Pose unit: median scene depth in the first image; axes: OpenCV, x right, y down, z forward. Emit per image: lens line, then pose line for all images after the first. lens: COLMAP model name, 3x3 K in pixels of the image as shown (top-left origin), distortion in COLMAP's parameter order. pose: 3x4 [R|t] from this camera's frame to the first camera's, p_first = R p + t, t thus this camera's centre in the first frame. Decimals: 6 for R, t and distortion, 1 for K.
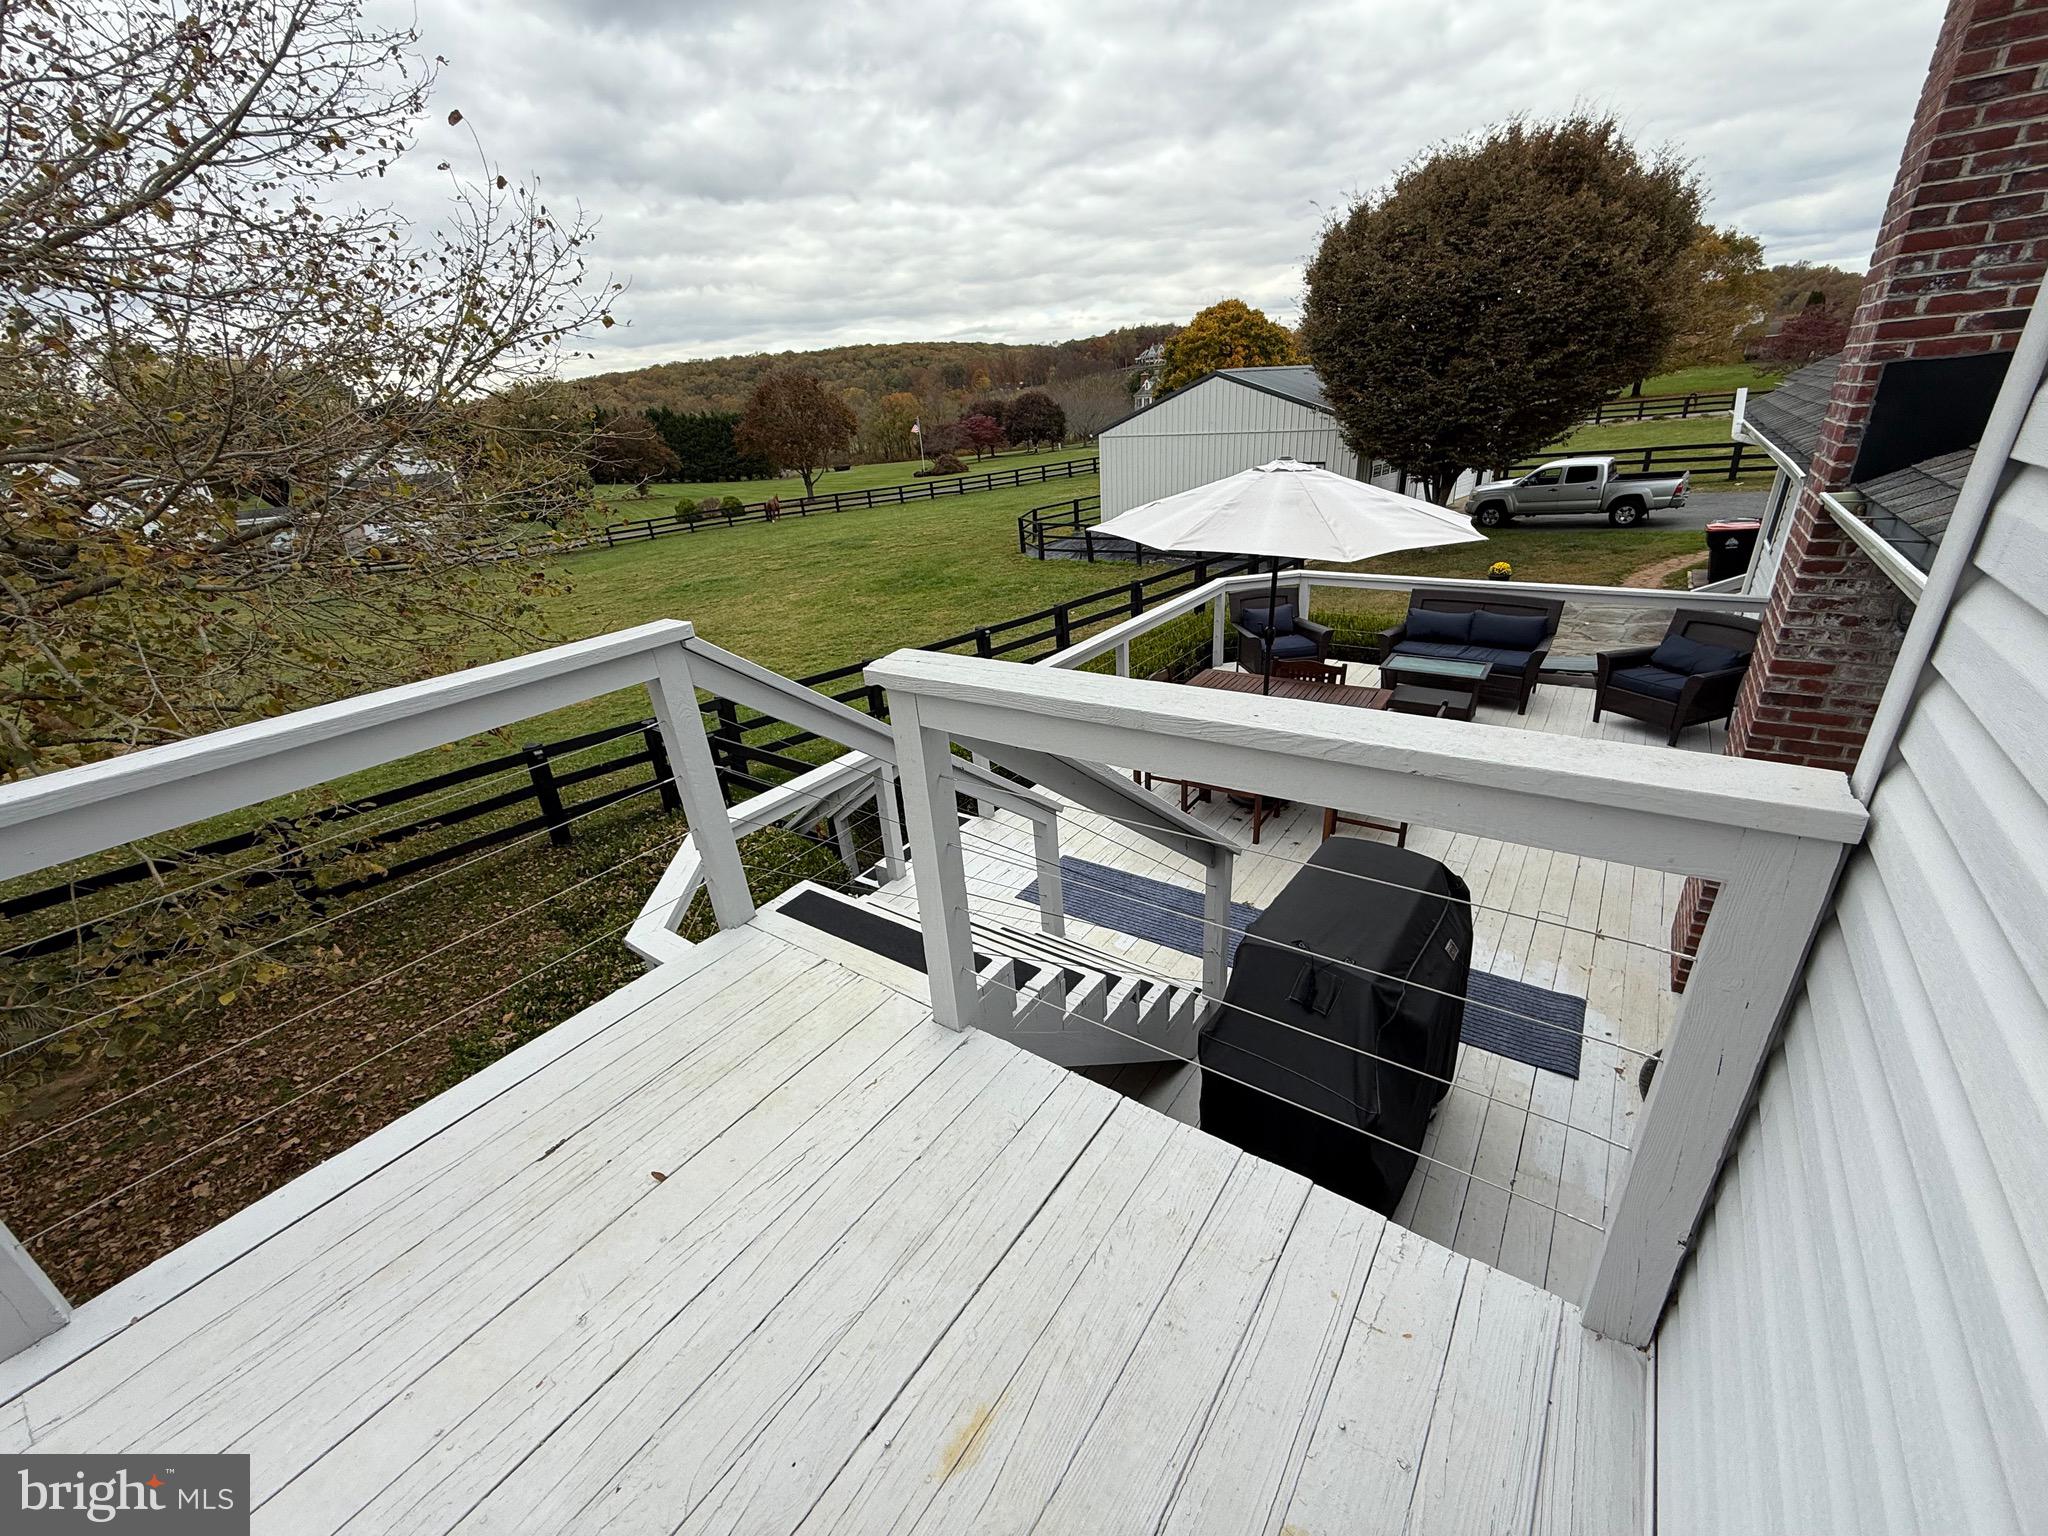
lens RADIAL K [[814.0, 0, 1010.2], [0, 814.0, 775.7], [0, 0, 1]] dist [-0.002067, -0.000223]
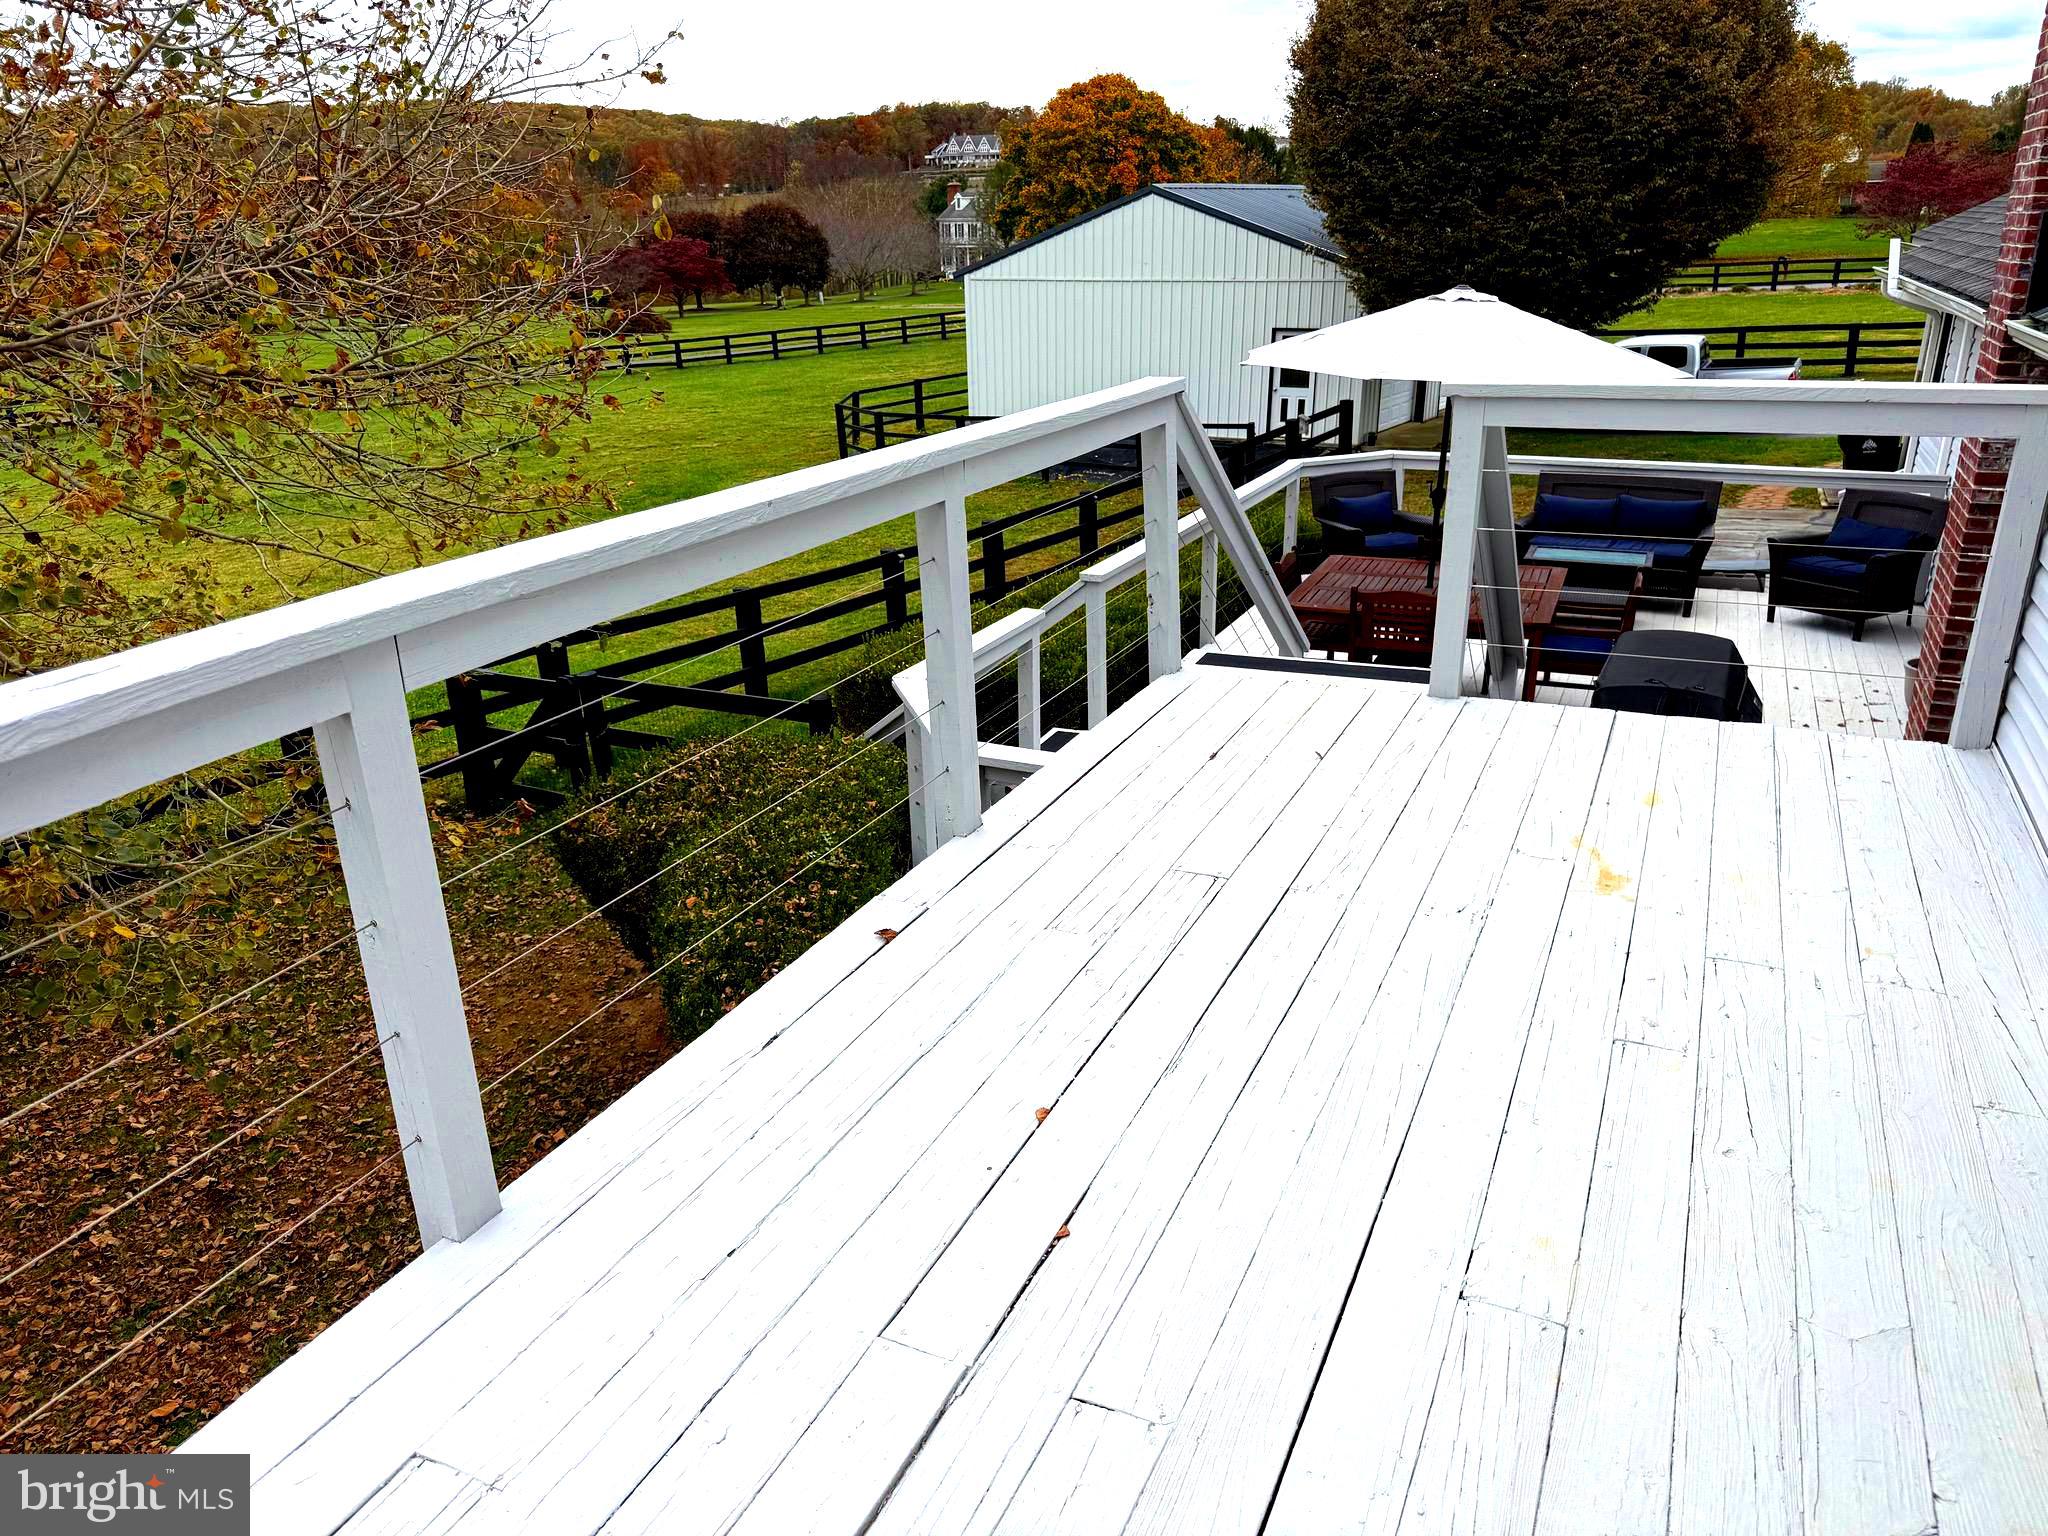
lens RADIAL K [[1455.3, 0, 1019.7], [0, 1455.3, 775.7], [0, 0, 1]] dist [0.016183, -0.020113]
pose [[0.978903, -0.023585, 0.202959, -0.139135], [0.037710, 0.997106, -0.066011, 0.065964], [-0.200815, 0.072272, 0.976960, -0.120032]]
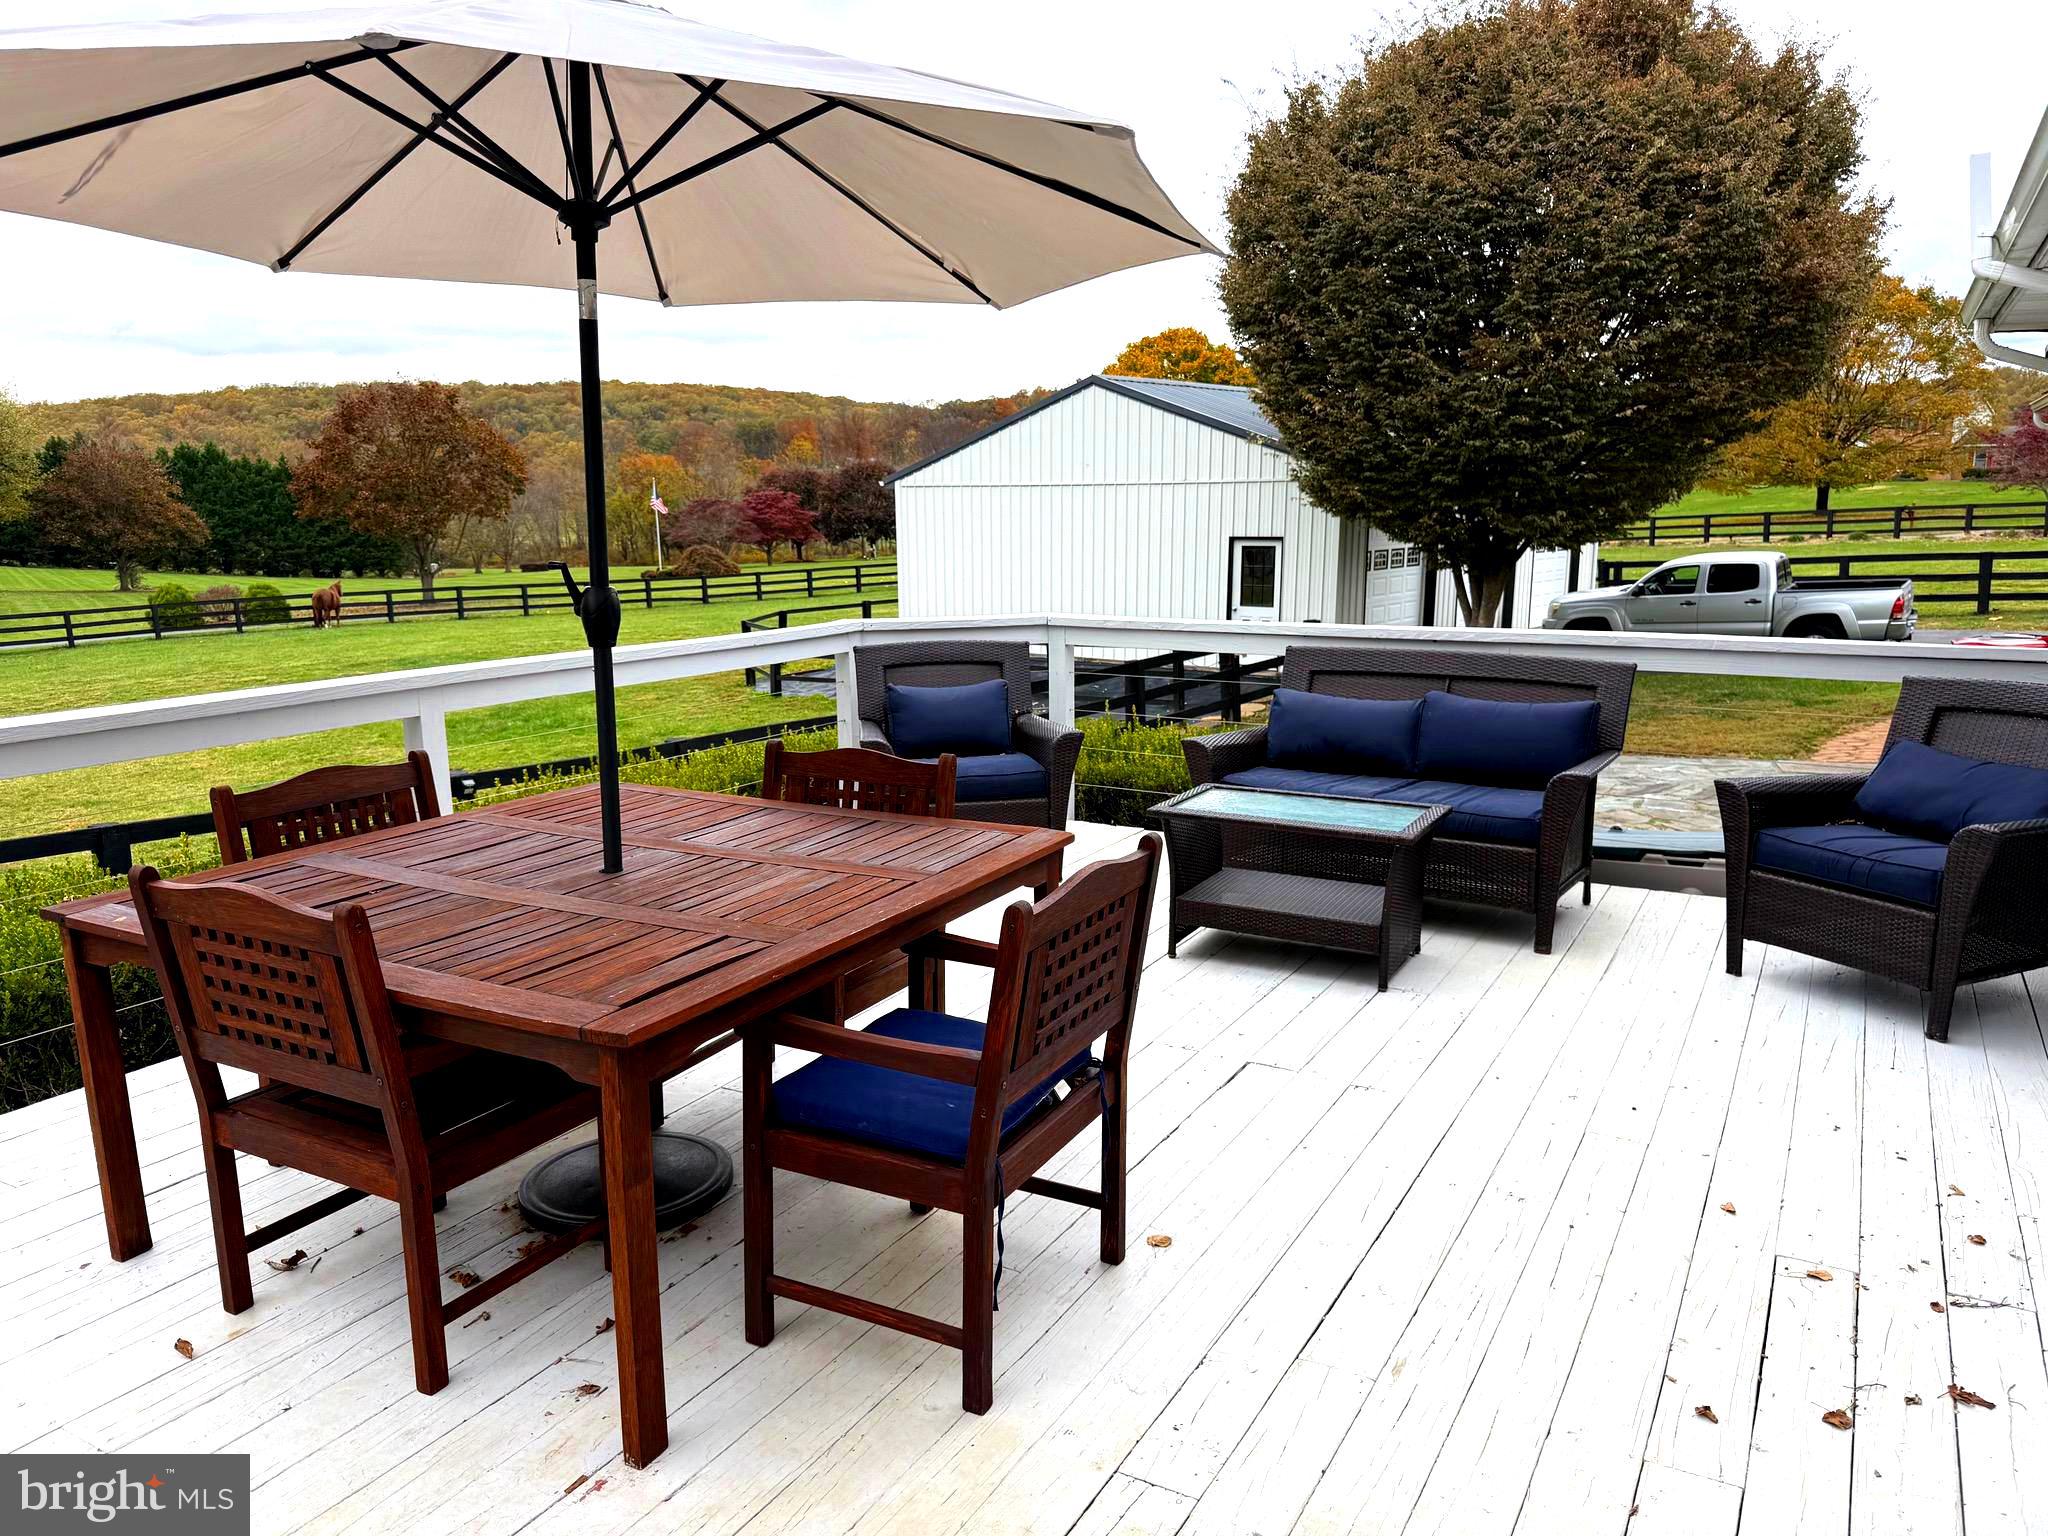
lens RADIAL K [[1457.7, 0, 1008.0], [0, 1457.7, 763.5], [0, 0, 1]] dist [0.017275, -0.033094]
pose [[0.993114, 0.038618, 0.110608, 0.138239], [-0.010377, 0.969395, -0.245285, 0.001340], [-0.116696, 0.242448, 0.963120, 0.166966]]
